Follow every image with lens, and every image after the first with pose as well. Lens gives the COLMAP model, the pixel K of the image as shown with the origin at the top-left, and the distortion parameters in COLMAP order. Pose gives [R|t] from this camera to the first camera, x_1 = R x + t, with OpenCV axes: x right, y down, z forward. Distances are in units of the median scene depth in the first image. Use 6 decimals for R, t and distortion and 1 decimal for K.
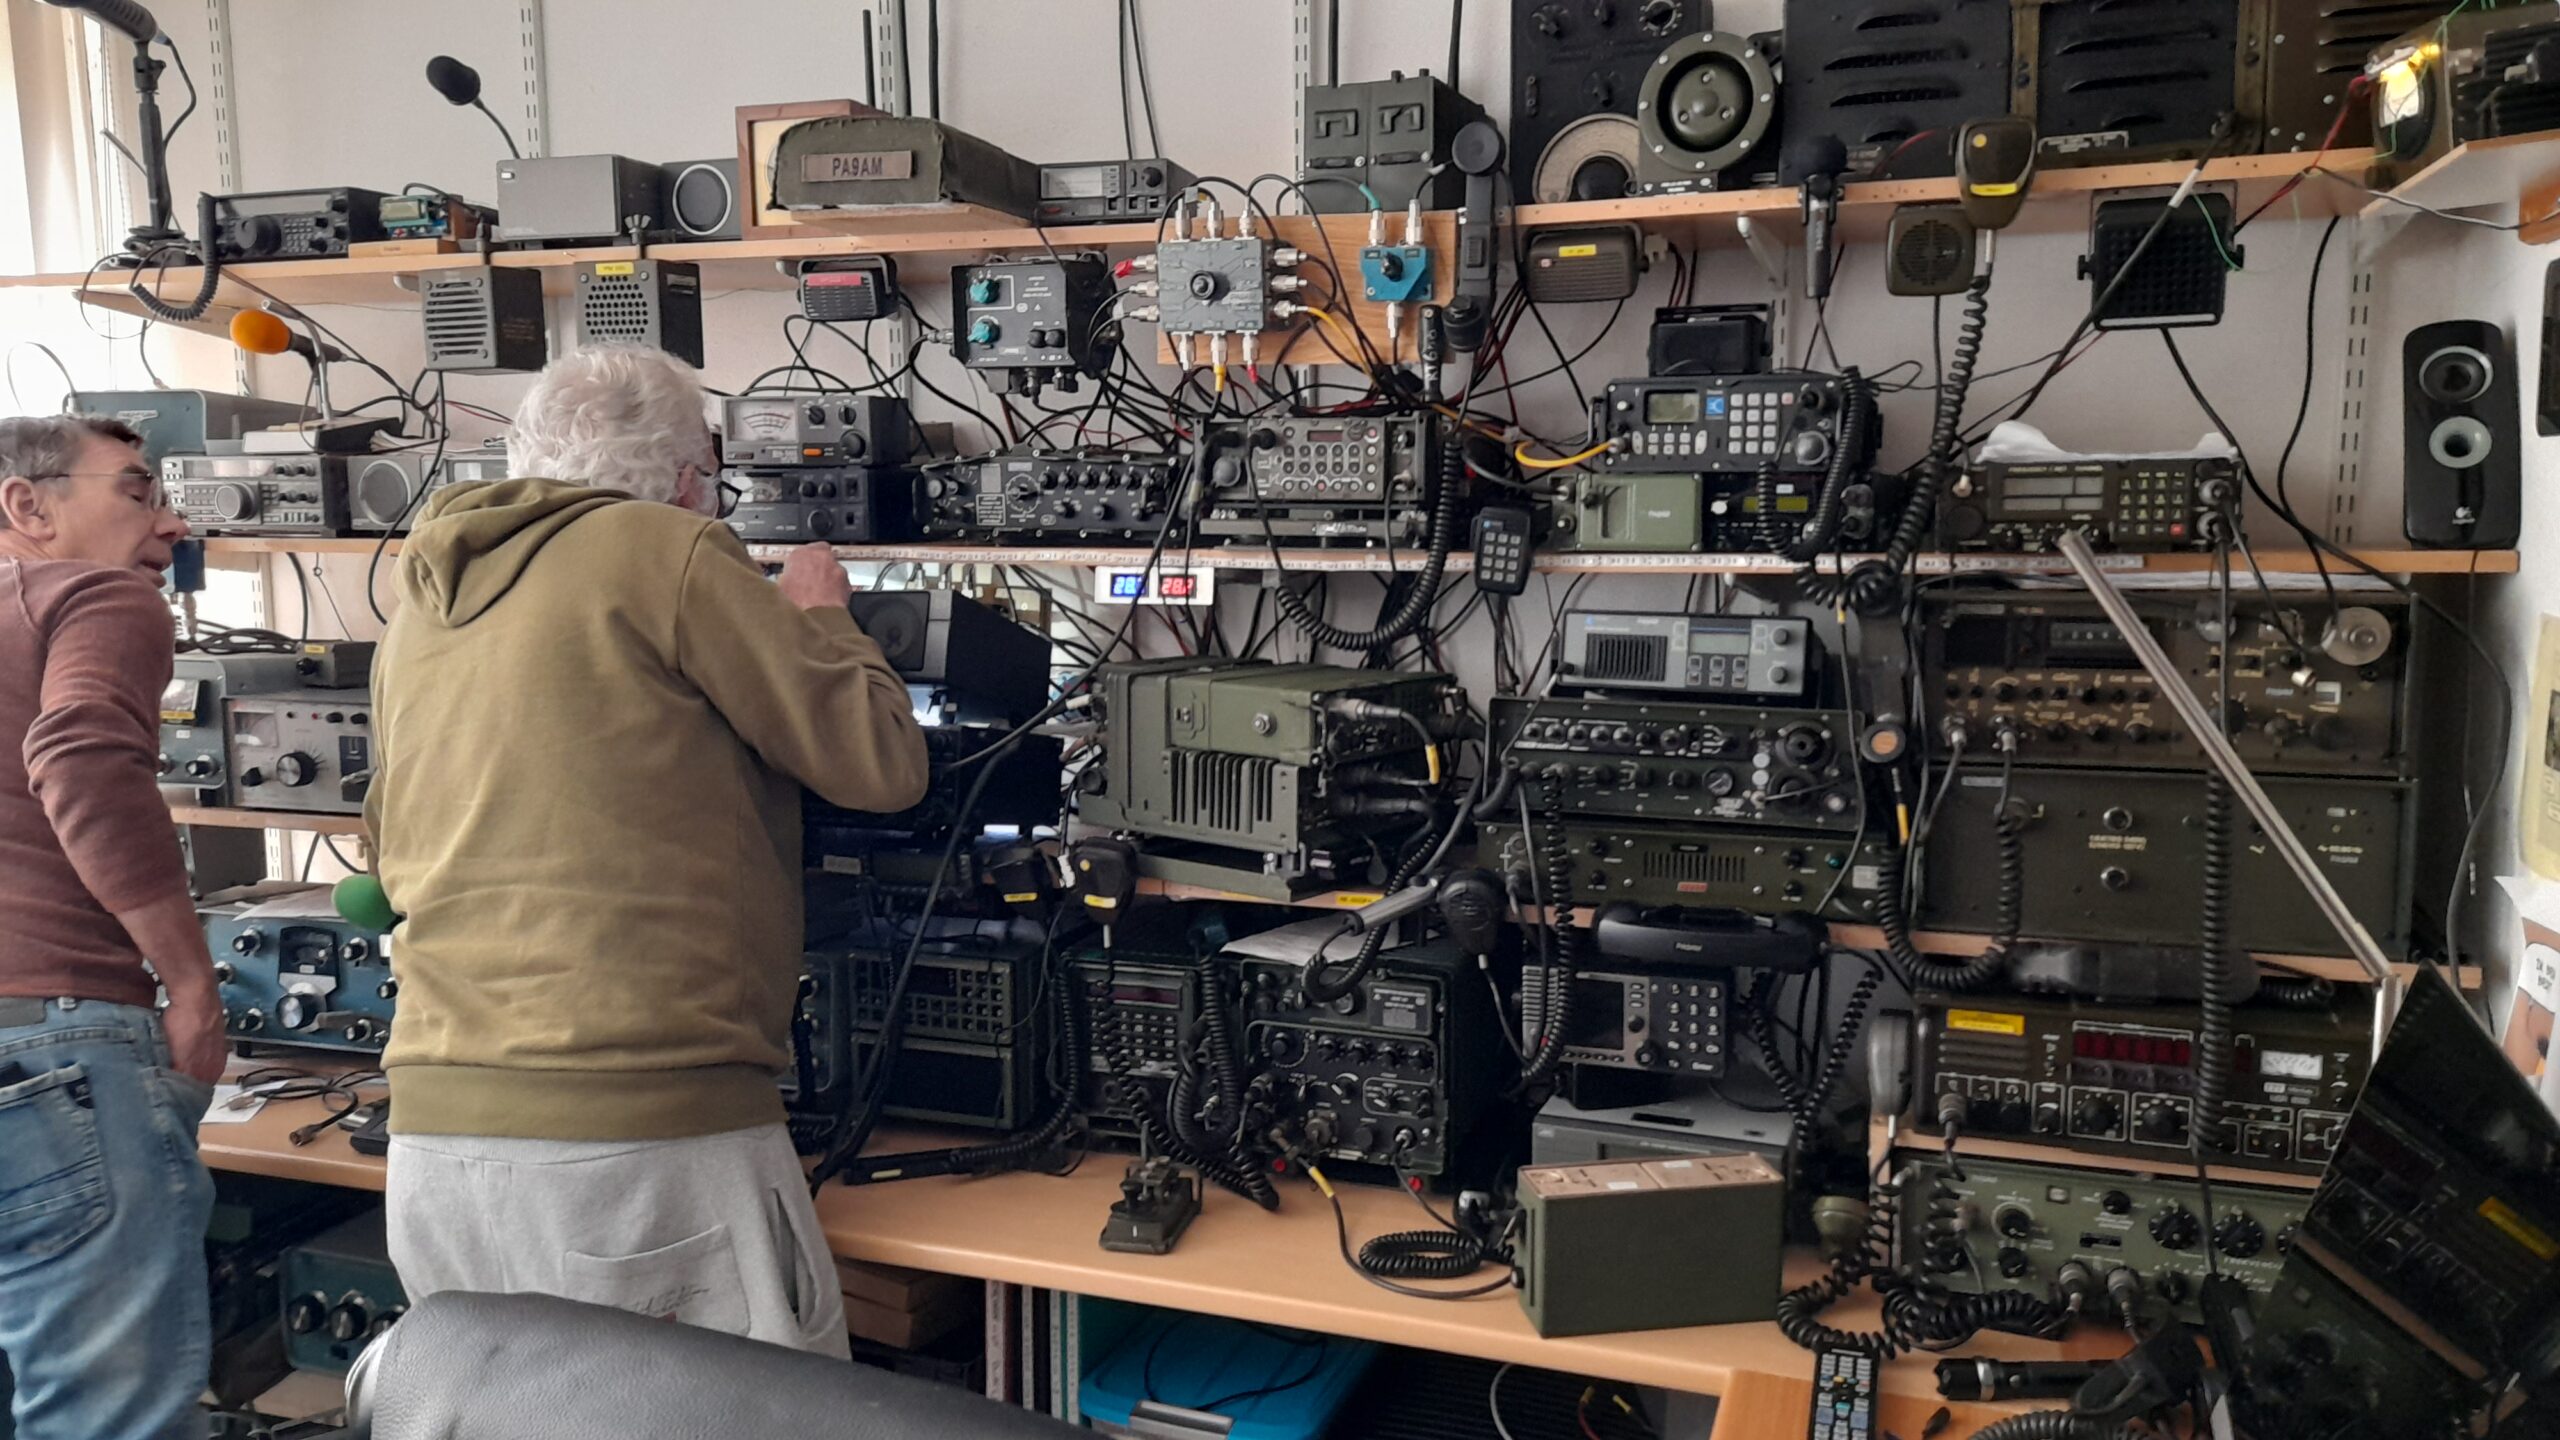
lens RADIAL K [[1827.4, 0, 1280.0], [0, 1827.4, 745.8], [0, 0, 1]] dist [0.063137, -0.063045]
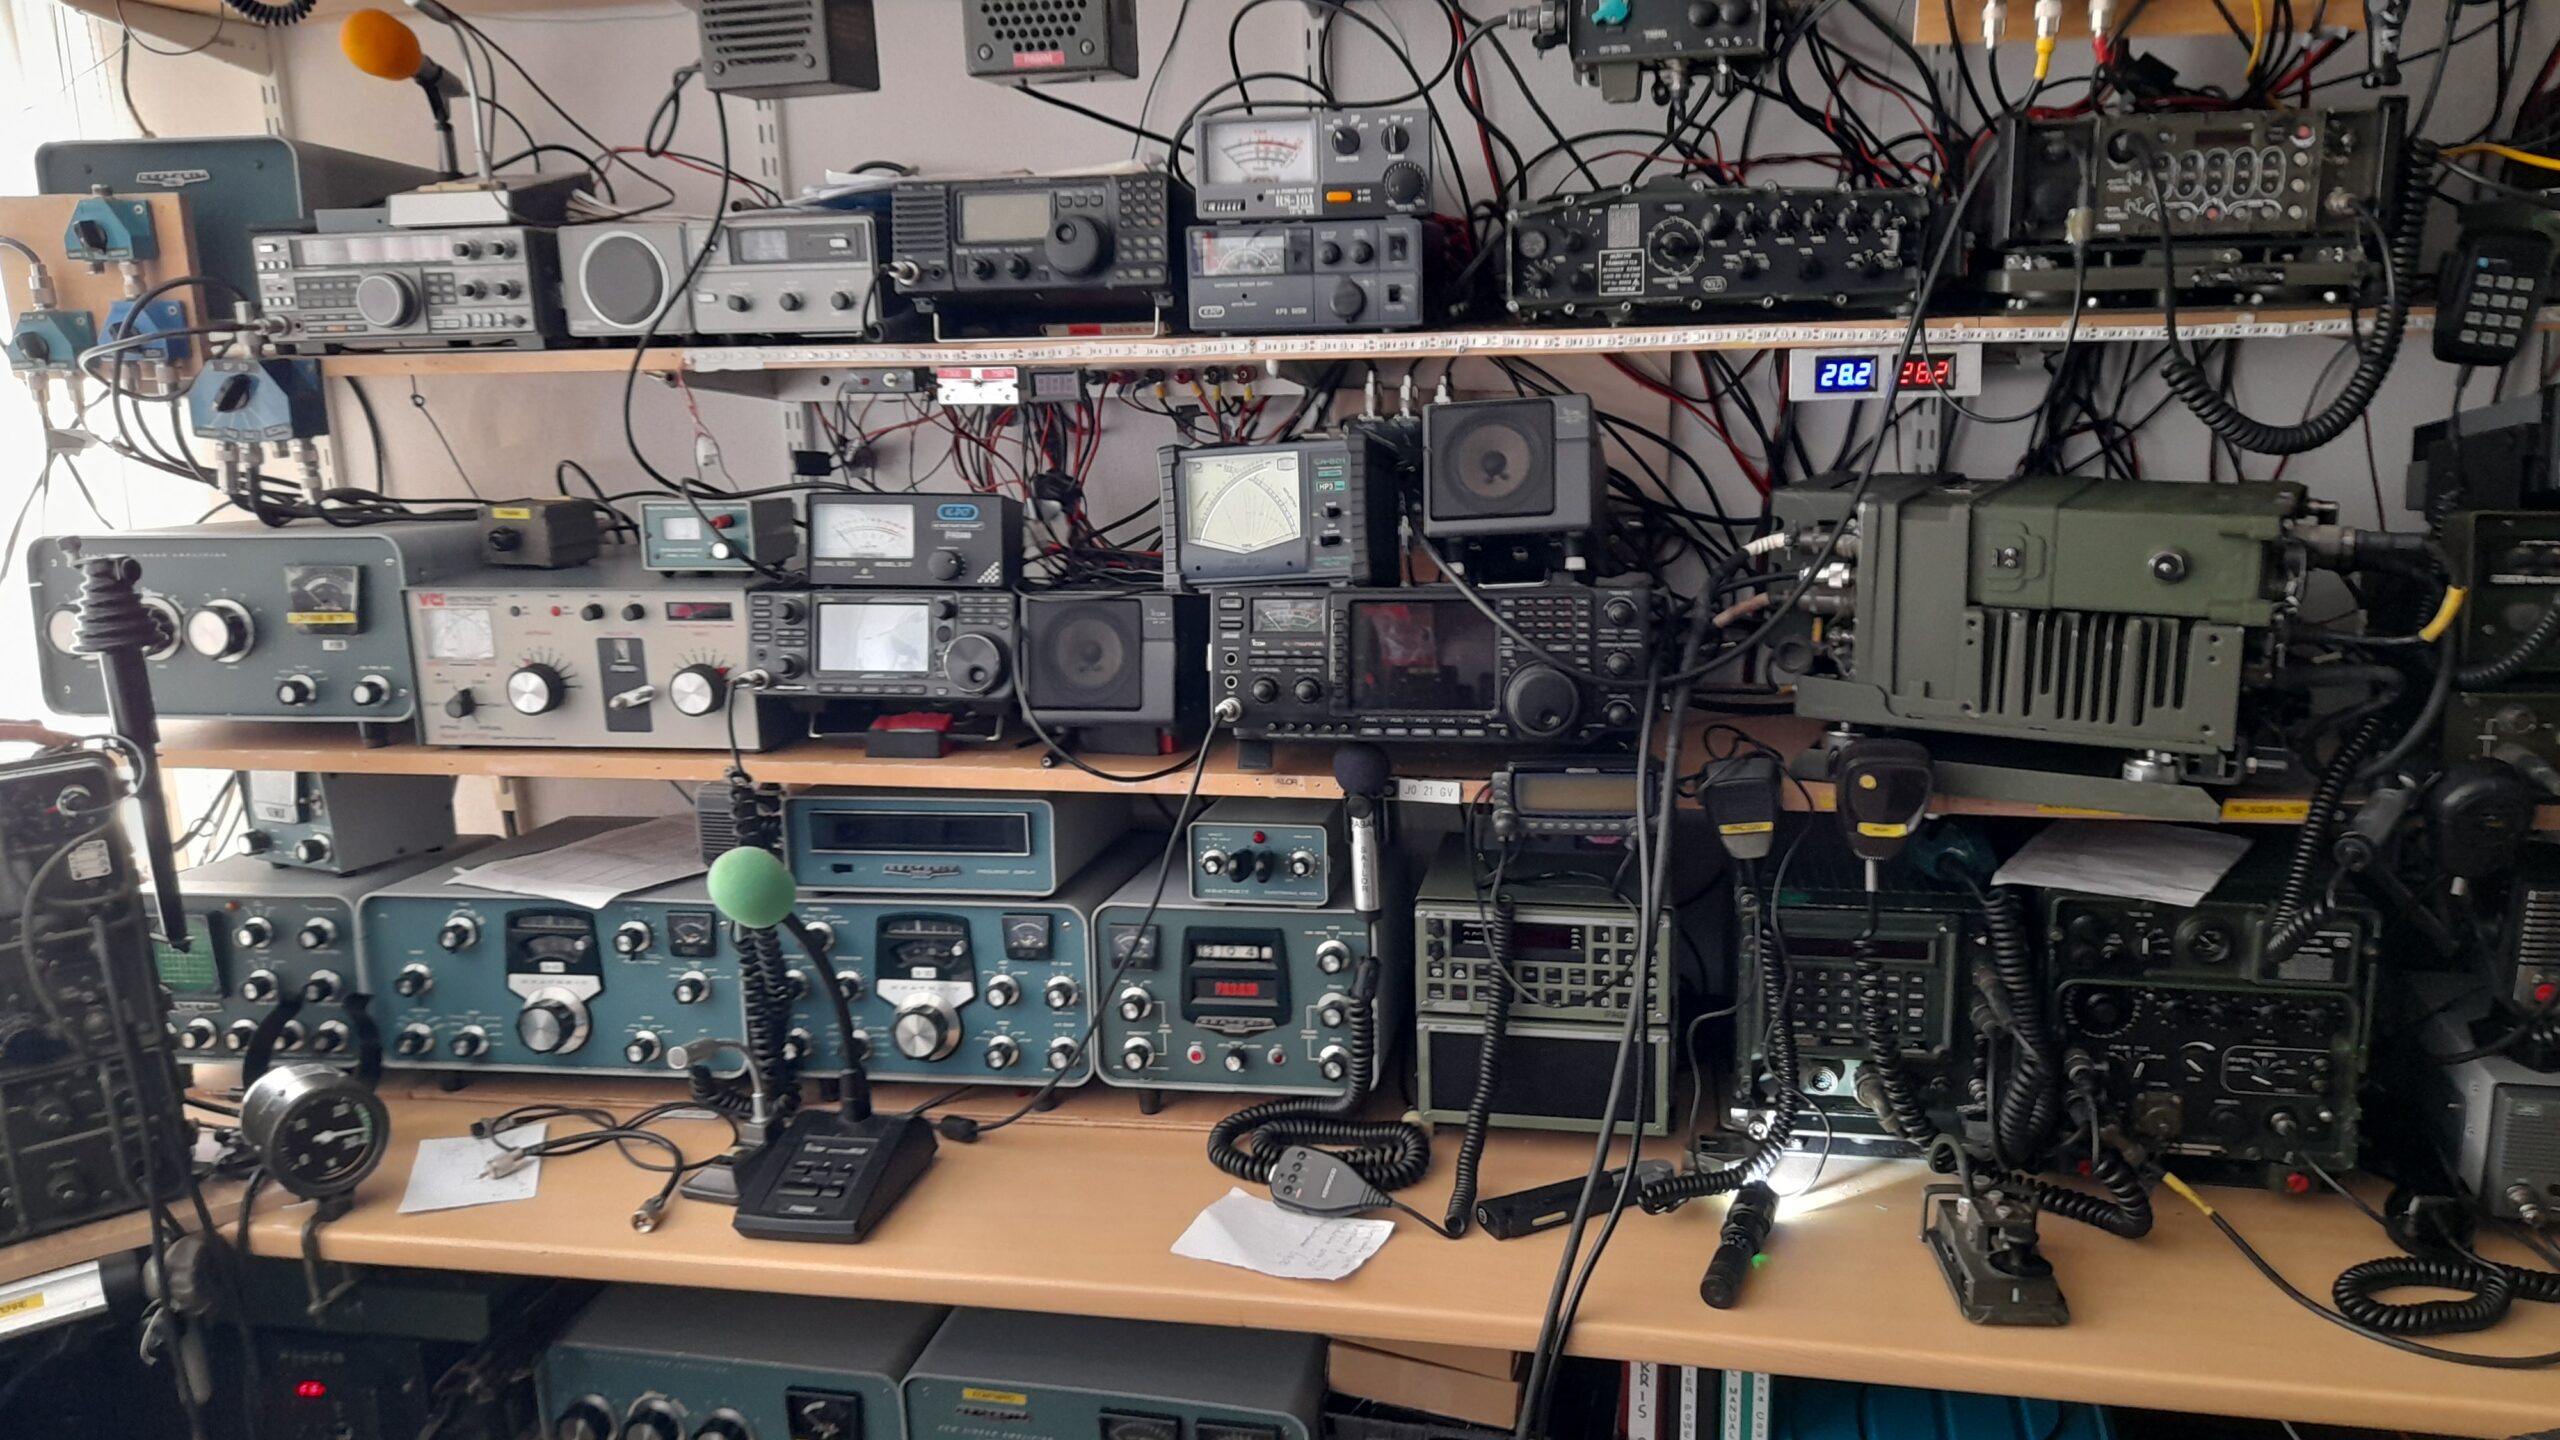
lens RADIAL K [[1844.5, 0, 1271.7], [0, 1844.5, 745.4], [0, 0, 1]] dist [0.058904, -0.060410]
pose [[0.990164, -0.056571, 0.127962, -0.419254], [0.043864, 0.994017, 0.100027, -0.028880], [-0.132855, -0.093431, 0.986722, 0.330094]]
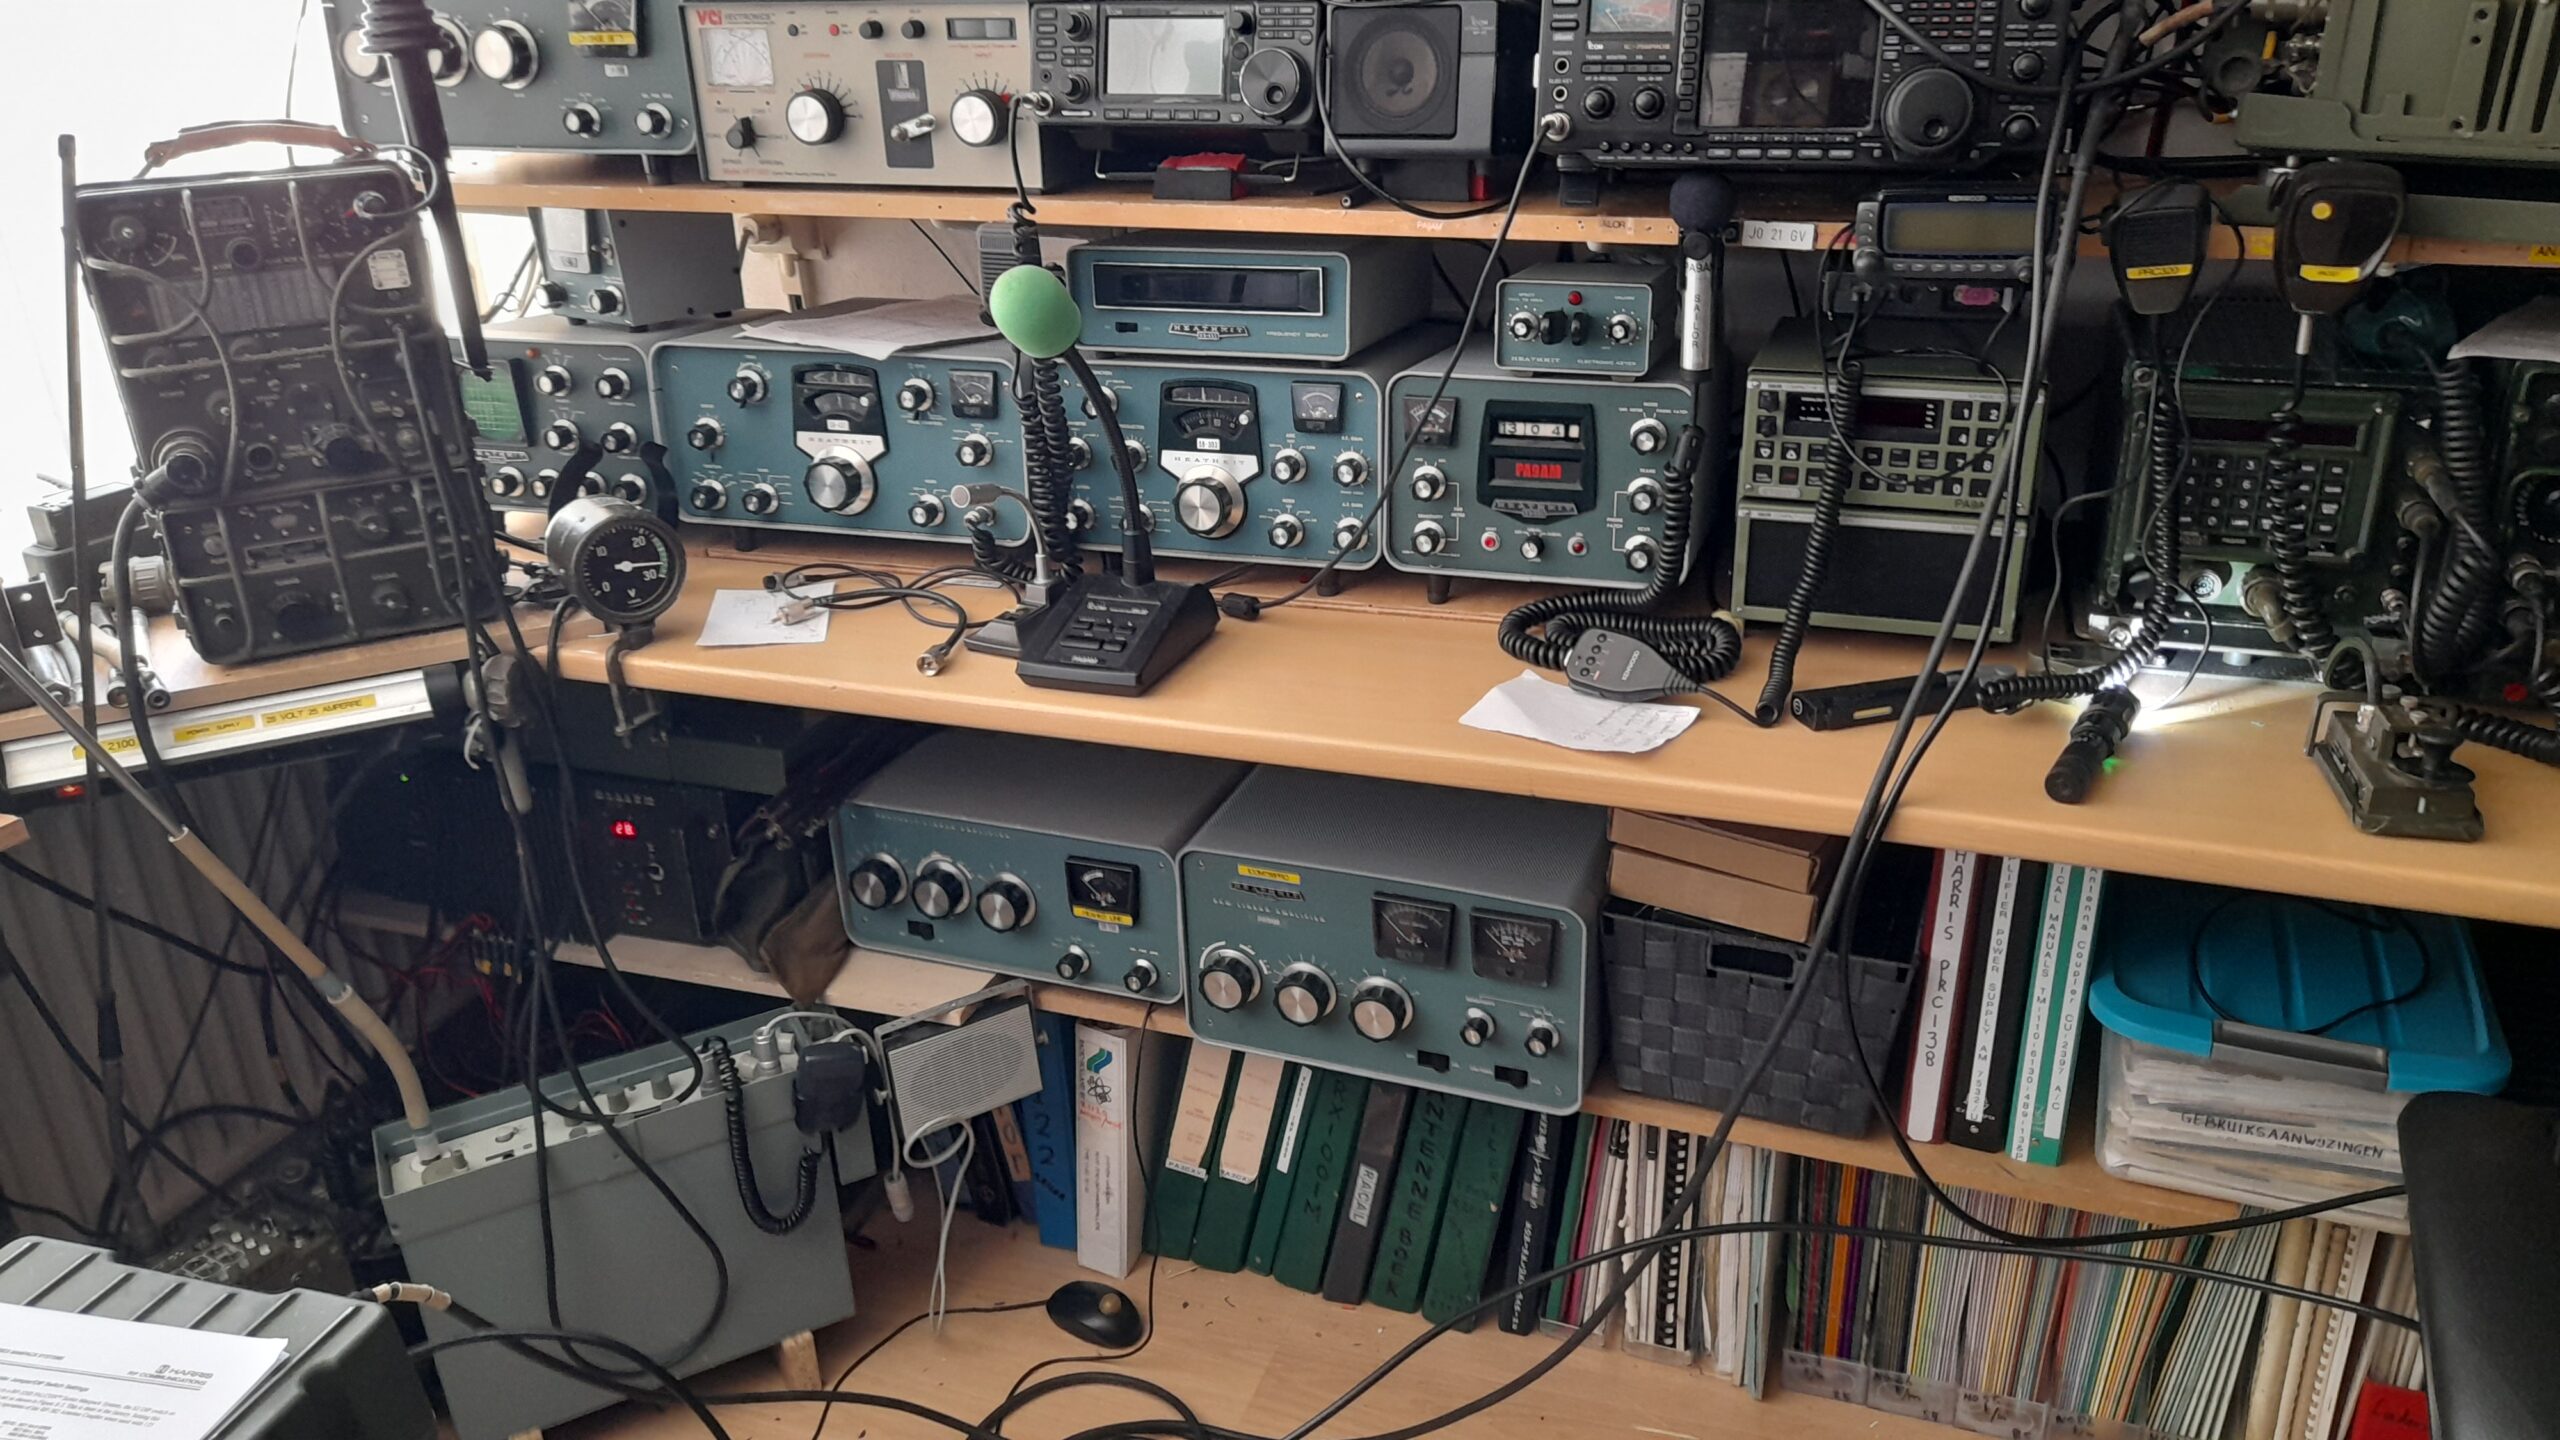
lens RADIAL K [[1841.2, 0, 1280.0], [0, 1841.2, 720.0], [0, 0, 1]] dist [0.062687, -0.066080]
pose [[0.999628, -0.020436, -0.018076, -0.431279], [0.024632, 0.960882, 0.275861, 0.048198], [0.011732, -0.276204, 0.961027, 0.370596]]
